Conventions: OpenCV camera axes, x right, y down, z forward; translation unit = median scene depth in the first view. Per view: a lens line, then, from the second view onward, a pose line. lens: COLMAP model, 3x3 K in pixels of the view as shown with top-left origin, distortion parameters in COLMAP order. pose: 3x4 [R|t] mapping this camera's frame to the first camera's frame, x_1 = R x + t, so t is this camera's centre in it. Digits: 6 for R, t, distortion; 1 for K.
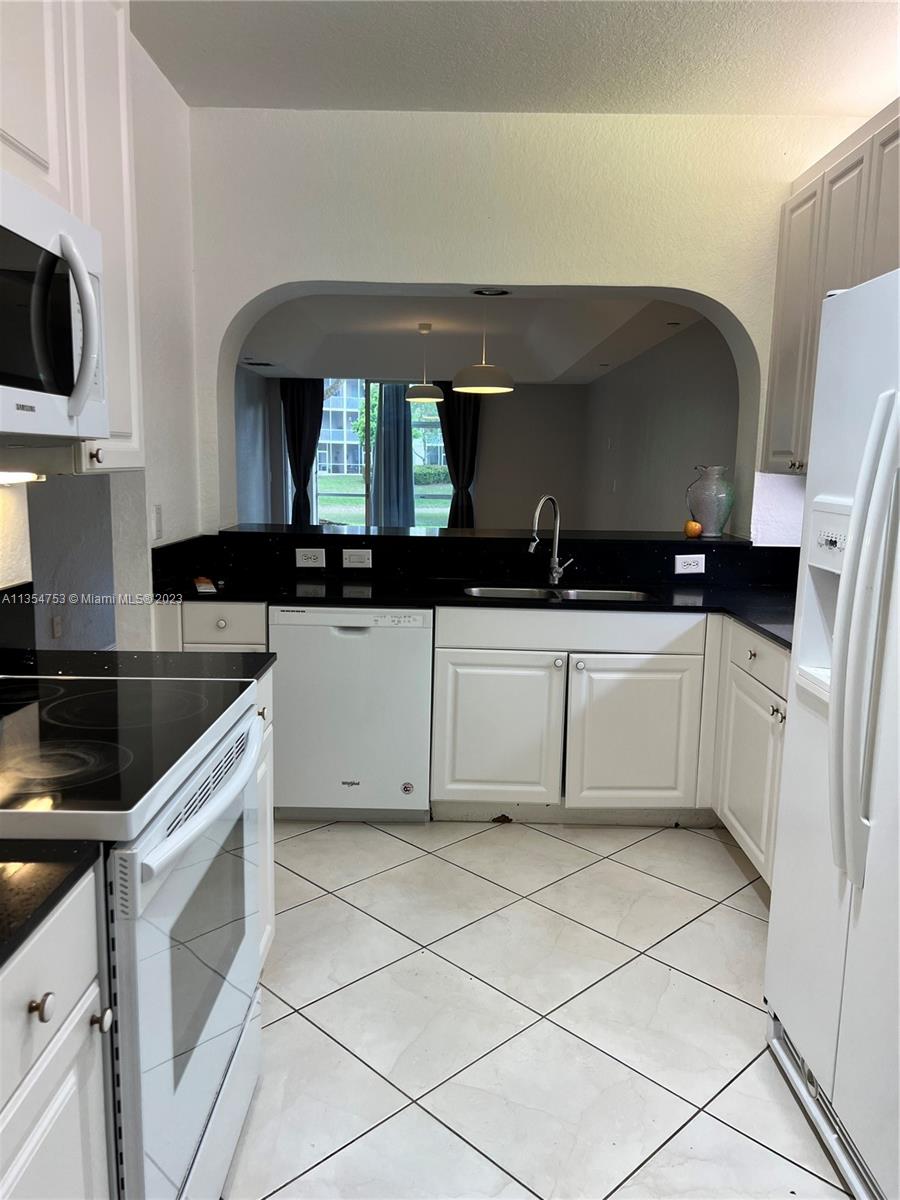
lens RADIAL K [[899.7, 0, 452.5], [0, 899.7, 601.6], [0, 0, 1]] dist [0.062692, -0.062135]
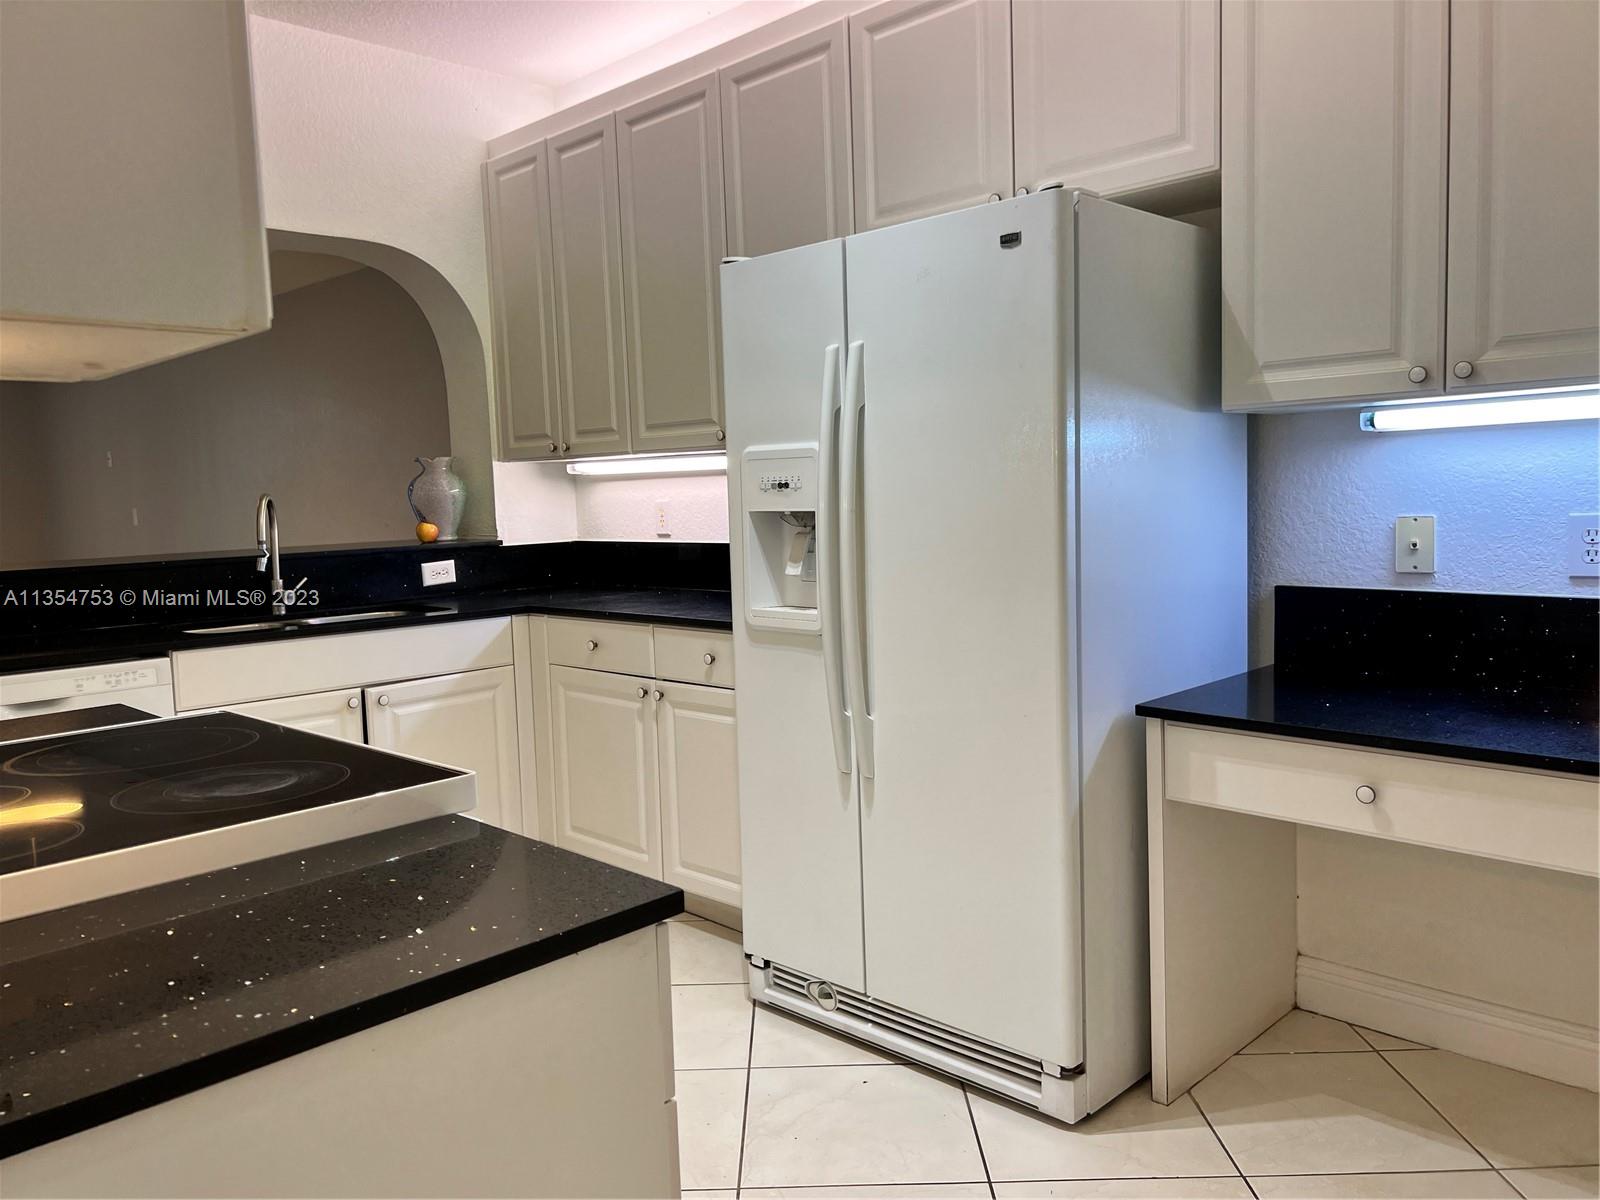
lens RADIAL K [[1199.5, 0, 770.1], [0, 1199.5, 592.0], [0, 0, 1]] dist [0.062692, -0.062135]
pose [[0.718602, -0.105052, 0.687441, -0.329991], [0.155193, 0.987820, -0.011273, 0.041665], [-0.677884, 0.114786, 0.726153, -0.010380]]
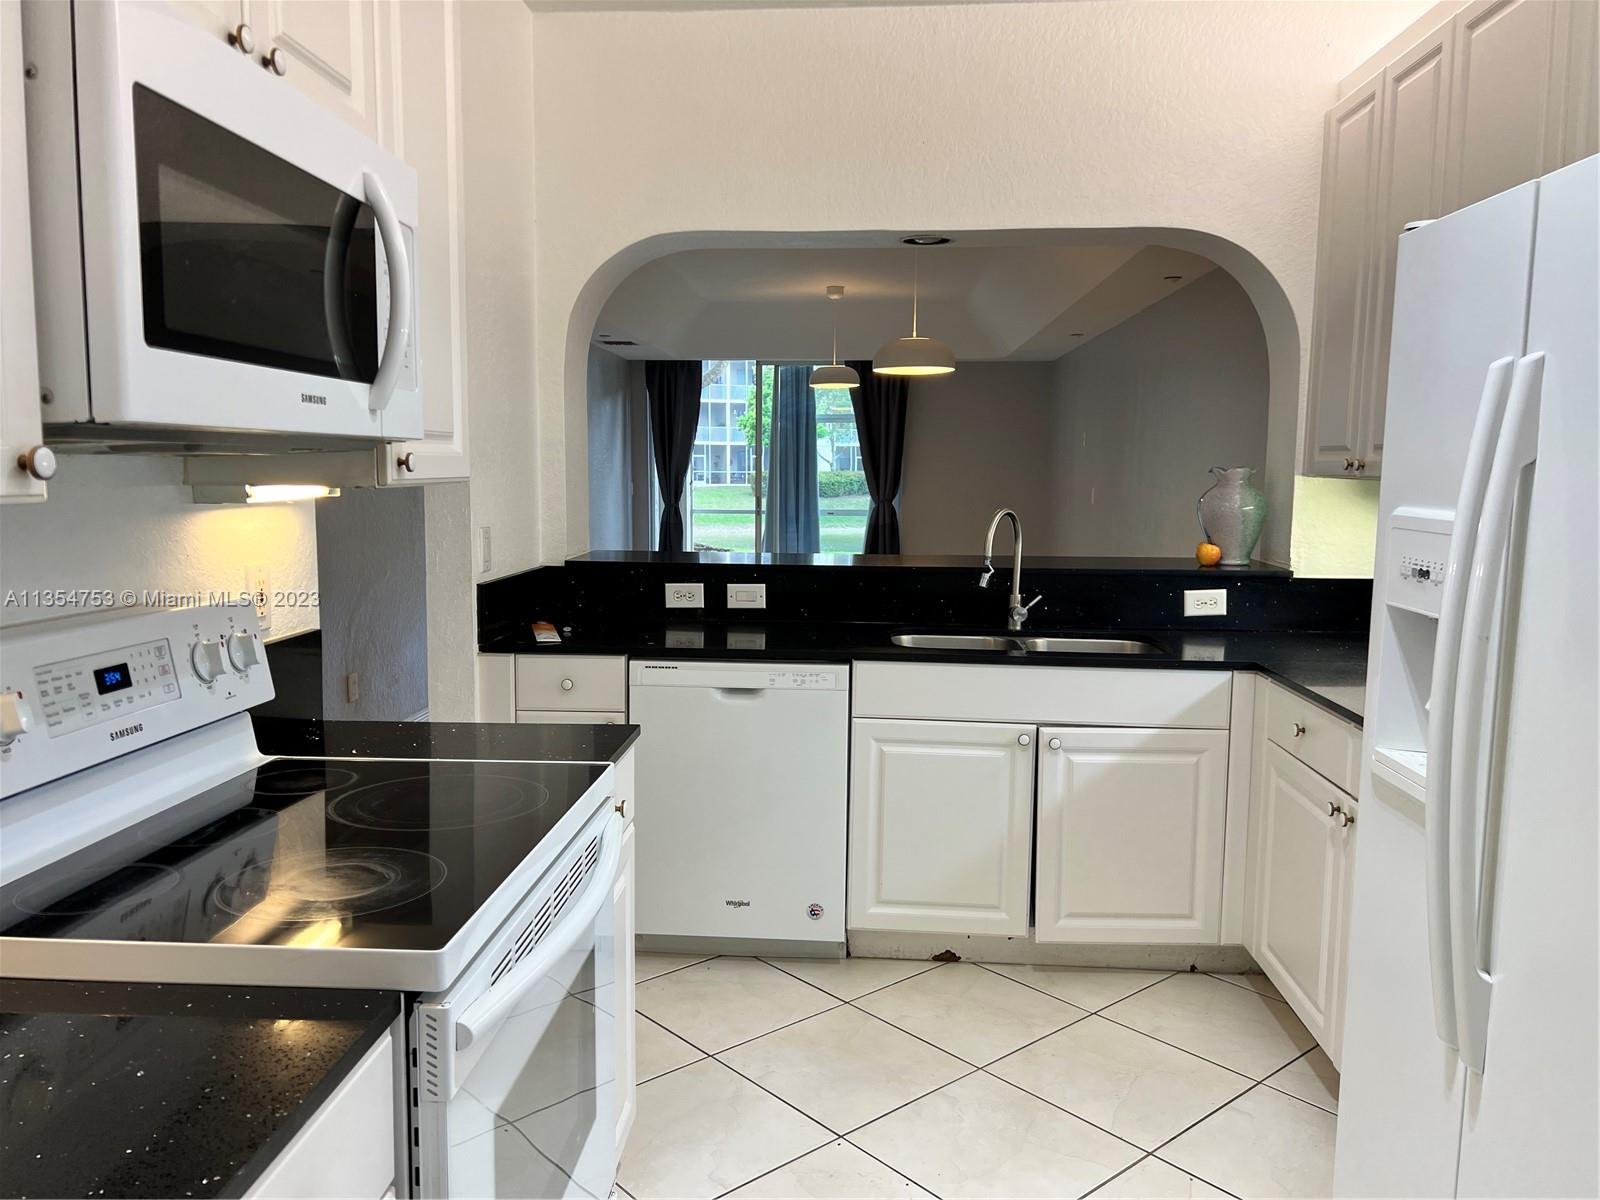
lens RADIAL K [[1199.5, 0, 791.5], [0, 1199.5, 594.7], [0, 0, 1]] dist [0.062692, -0.062135]
pose [[0.997840, -0.003535, -0.065591, -0.004984], [0.000365, 0.998834, -0.048278, -0.001612], [0.065686, 0.048150, 0.996678, 0.016777]]
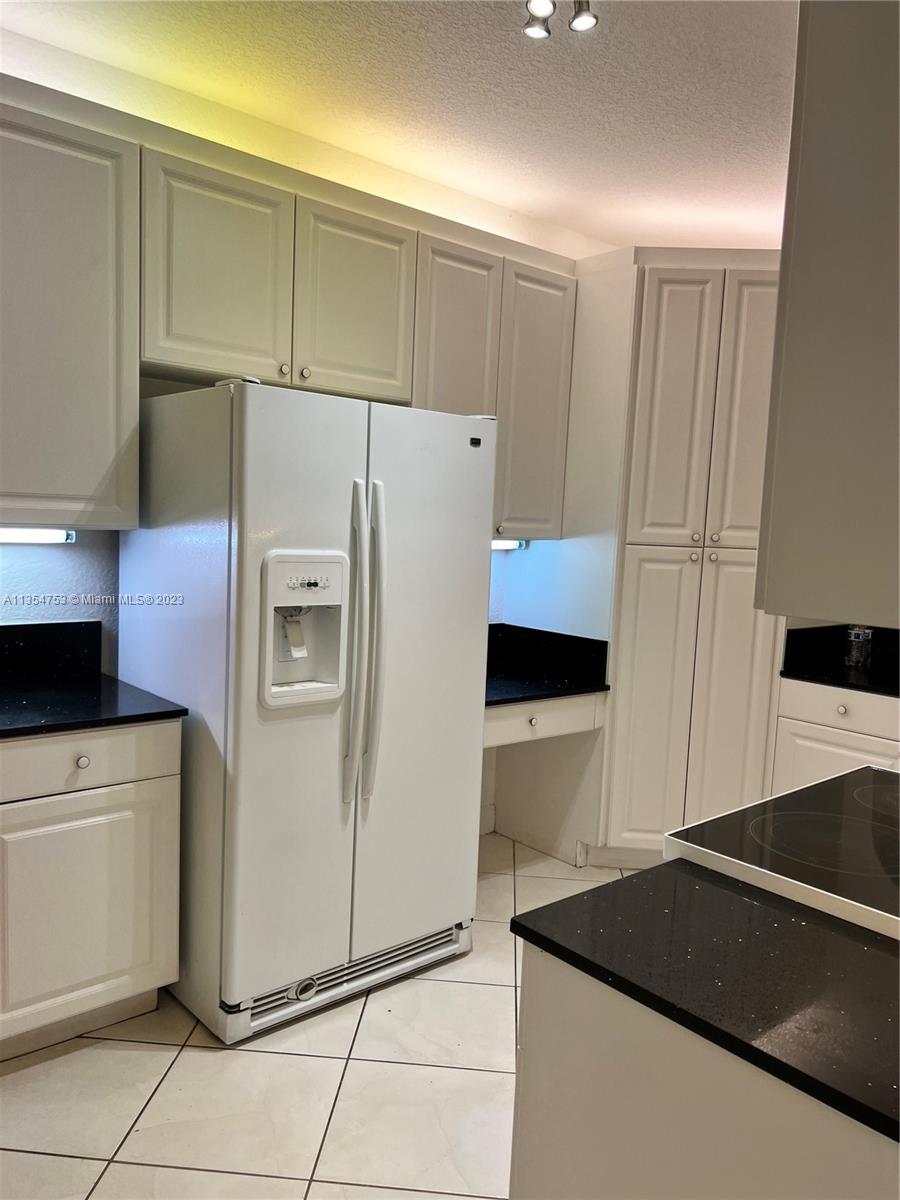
lens RADIAL K [[899.7, 0, 434.6], [0, 899.7, 599.3], [0, 0, 1]] dist [0.062692, -0.062135]
pose [[-0.639150, -0.115489, 0.760362, -0.386002], [0.064904, 0.977034, 0.202956, -0.163169], [-0.766339, 0.179070, -0.616975, 0.918918]]
